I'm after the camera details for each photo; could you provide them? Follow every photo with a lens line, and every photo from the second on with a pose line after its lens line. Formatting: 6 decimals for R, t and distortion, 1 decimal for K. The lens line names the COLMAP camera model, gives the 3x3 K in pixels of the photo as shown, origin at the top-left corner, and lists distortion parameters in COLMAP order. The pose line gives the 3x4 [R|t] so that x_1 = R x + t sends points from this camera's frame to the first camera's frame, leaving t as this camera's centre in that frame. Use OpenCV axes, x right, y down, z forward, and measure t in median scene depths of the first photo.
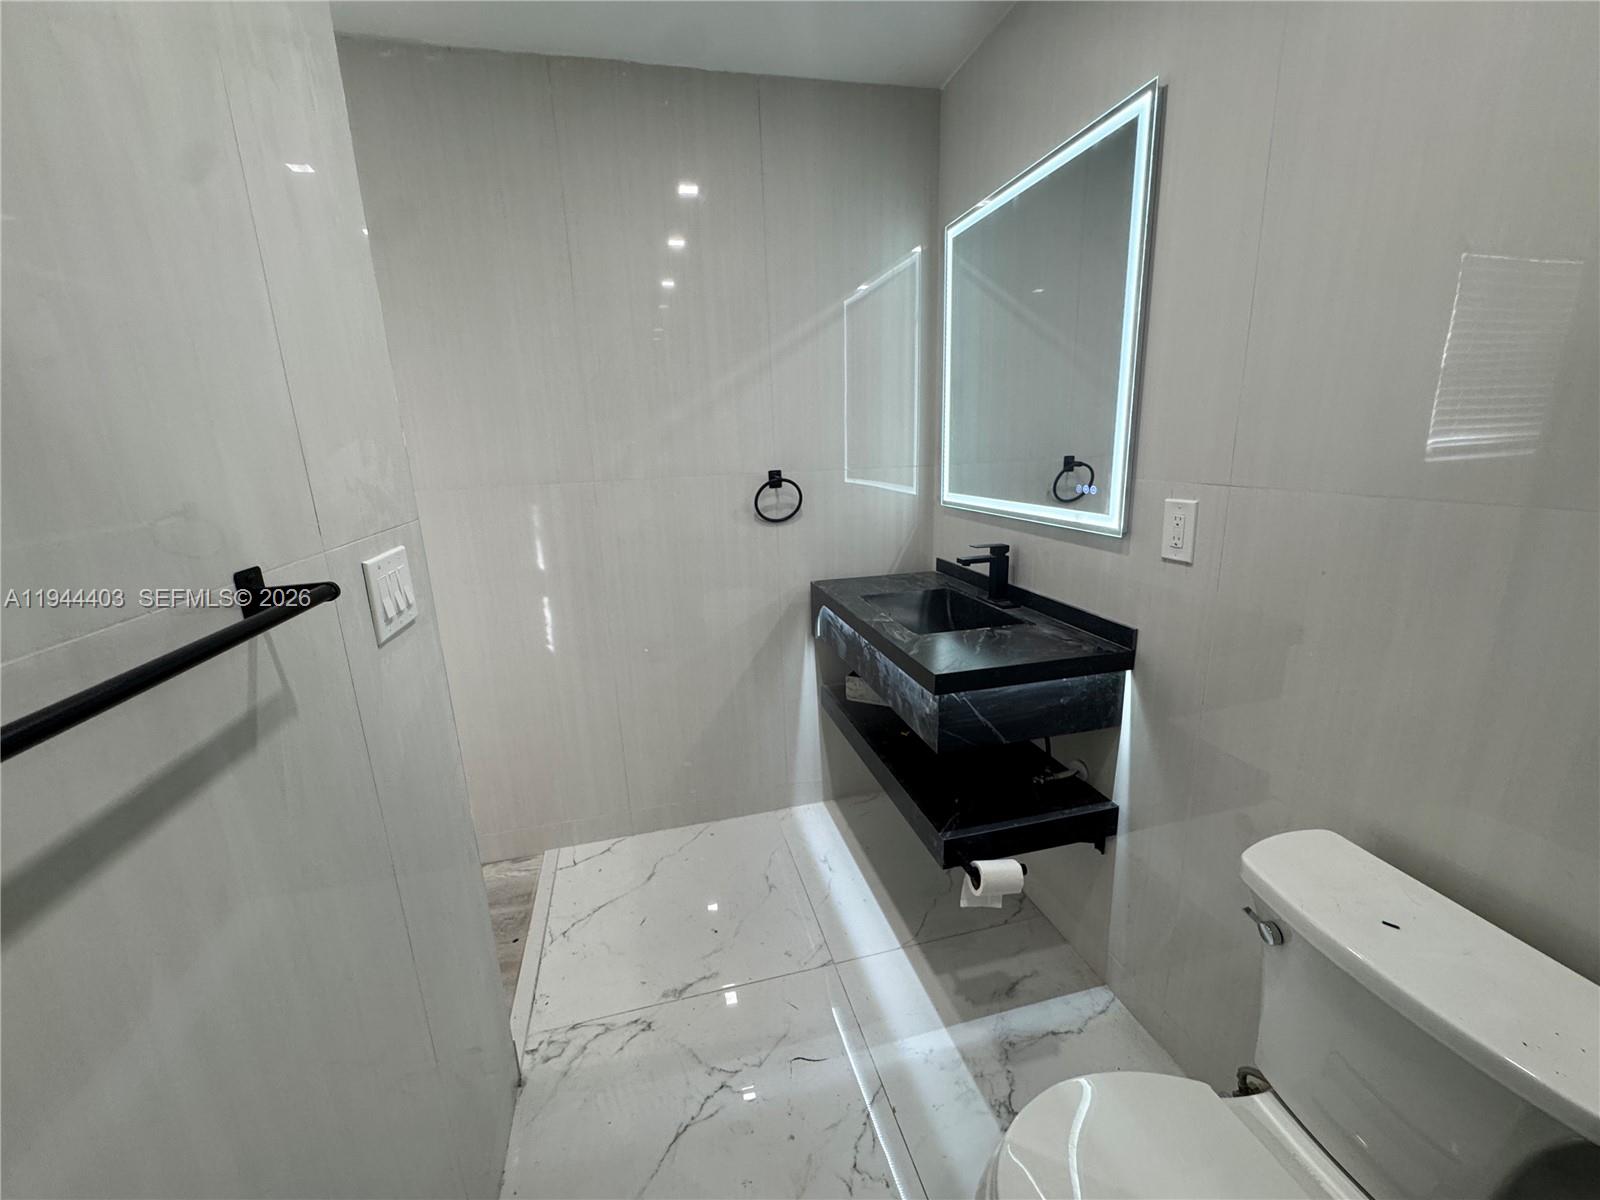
lens RADIAL K [[639.7, 0, 801.6], [0, 639.7, 597.6], [0, 0, 1]] dist [-0.005279, 0.000818]
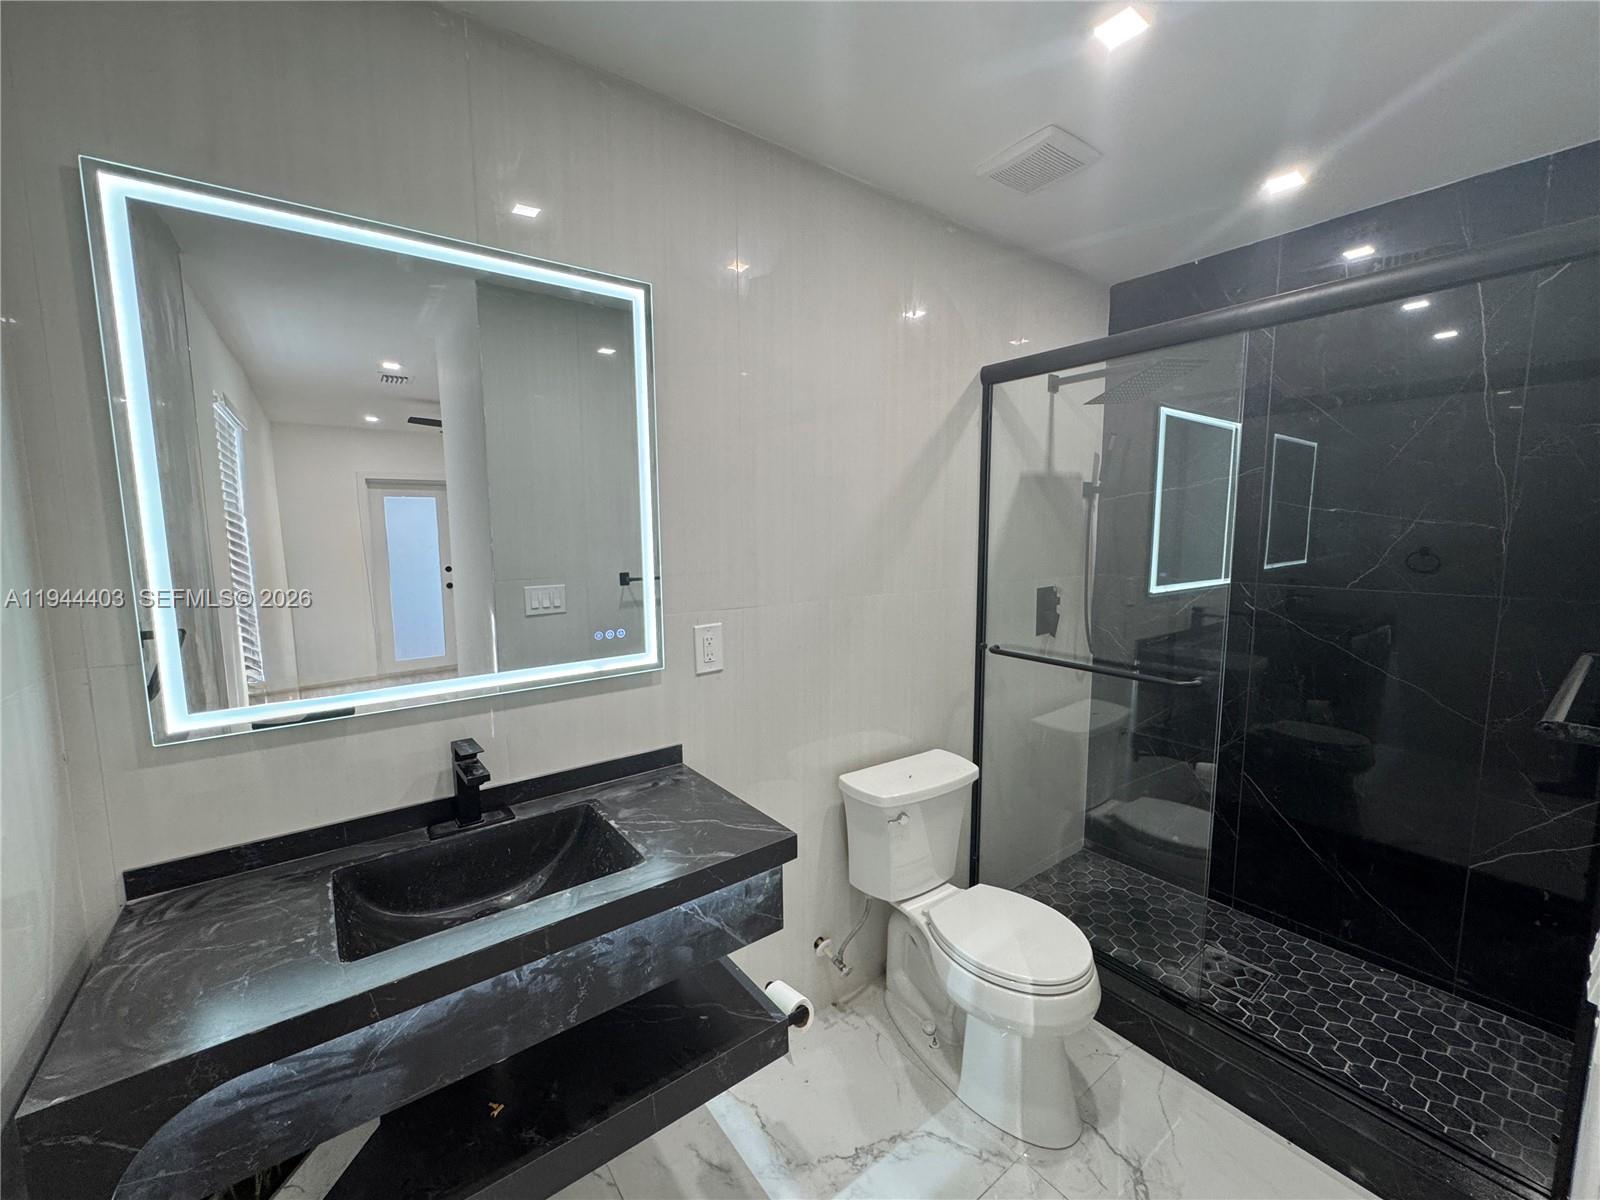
lens RADIAL K [[639.7, 0, 798.0], [0, 639.7, 602.8], [0, 0, 1]] dist [-0.005279, 0.000818]
pose [[-0.370505, -0.071057, 0.926109, -0.547080], [0.245346, 0.954170, 0.171364, -0.312773], [-0.895841, 0.290708, -0.336091, 1.066019]]
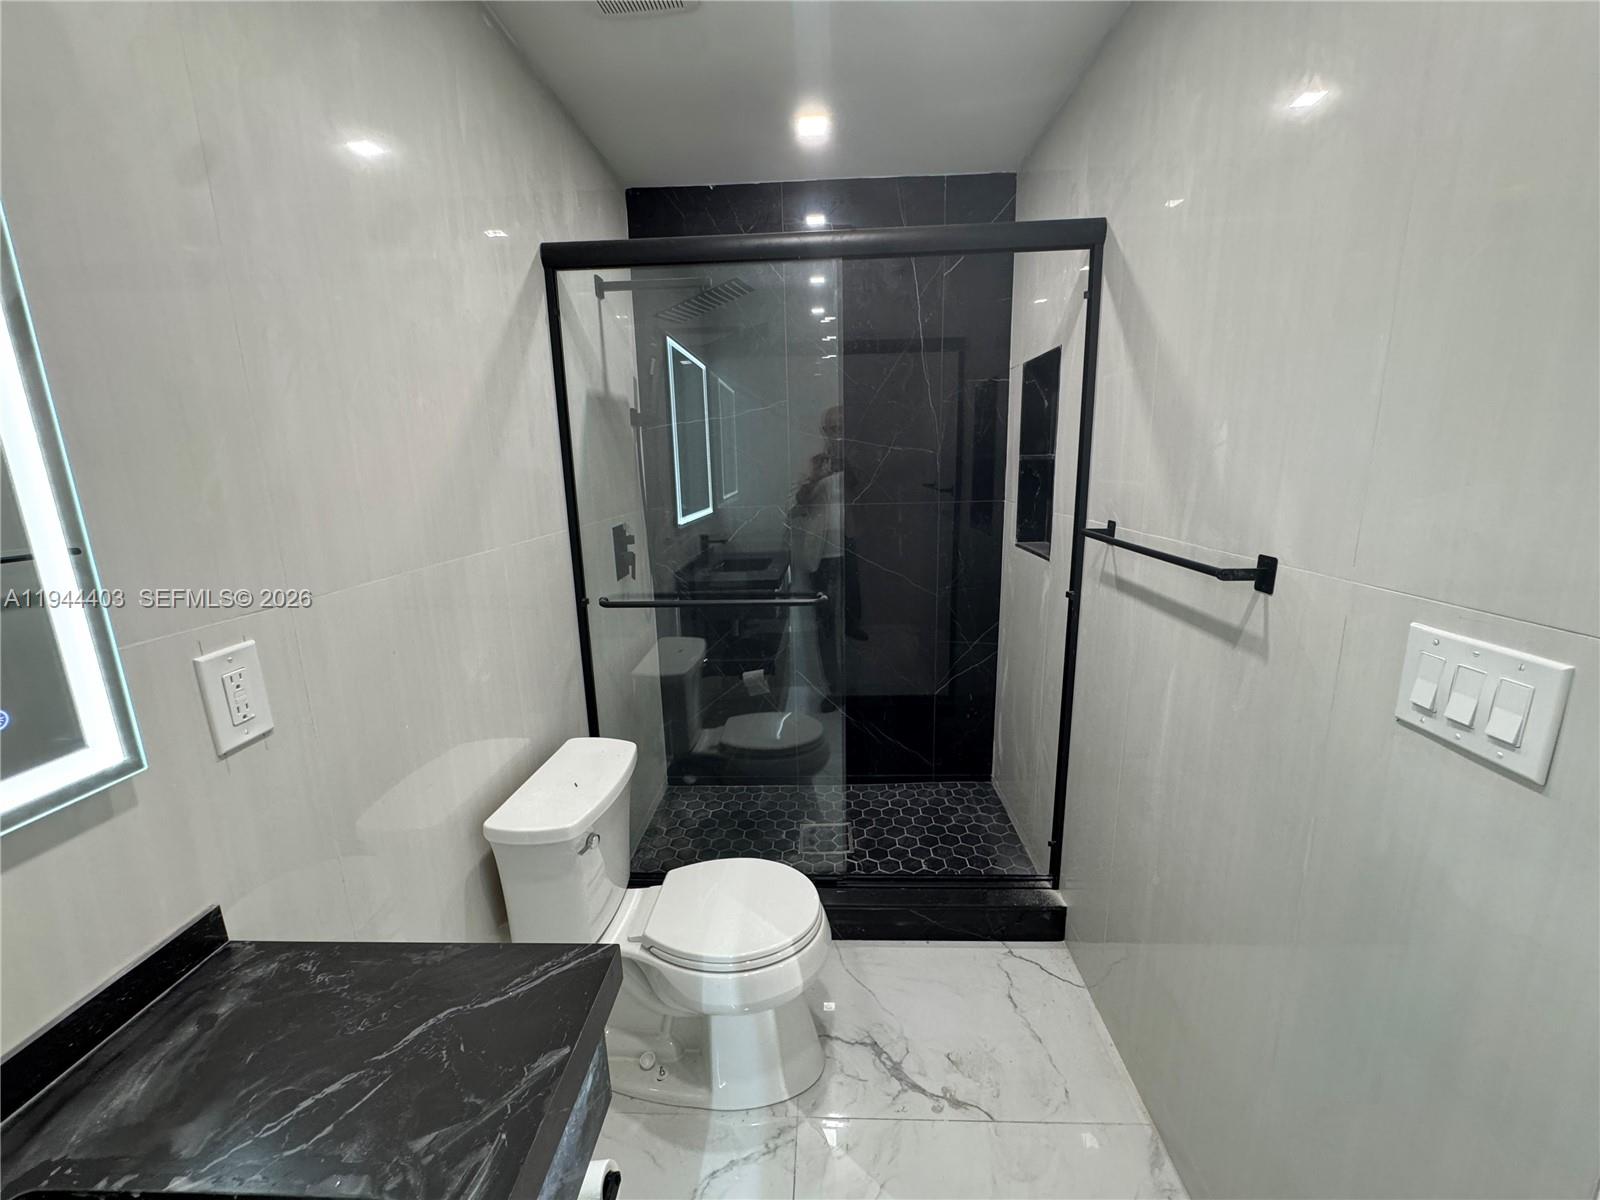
lens RADIAL K [[639.7, 0, 795.2], [0, 639.7, 601.6], [0, 0, 1]] dist [-0.005279, 0.000818]
pose [[-0.950350, -0.006802, 0.311109, -0.097116], [0.131739, 0.896955, 0.422039, -0.322639], [-0.281922, 0.442070, -0.851525, 1.144643]]
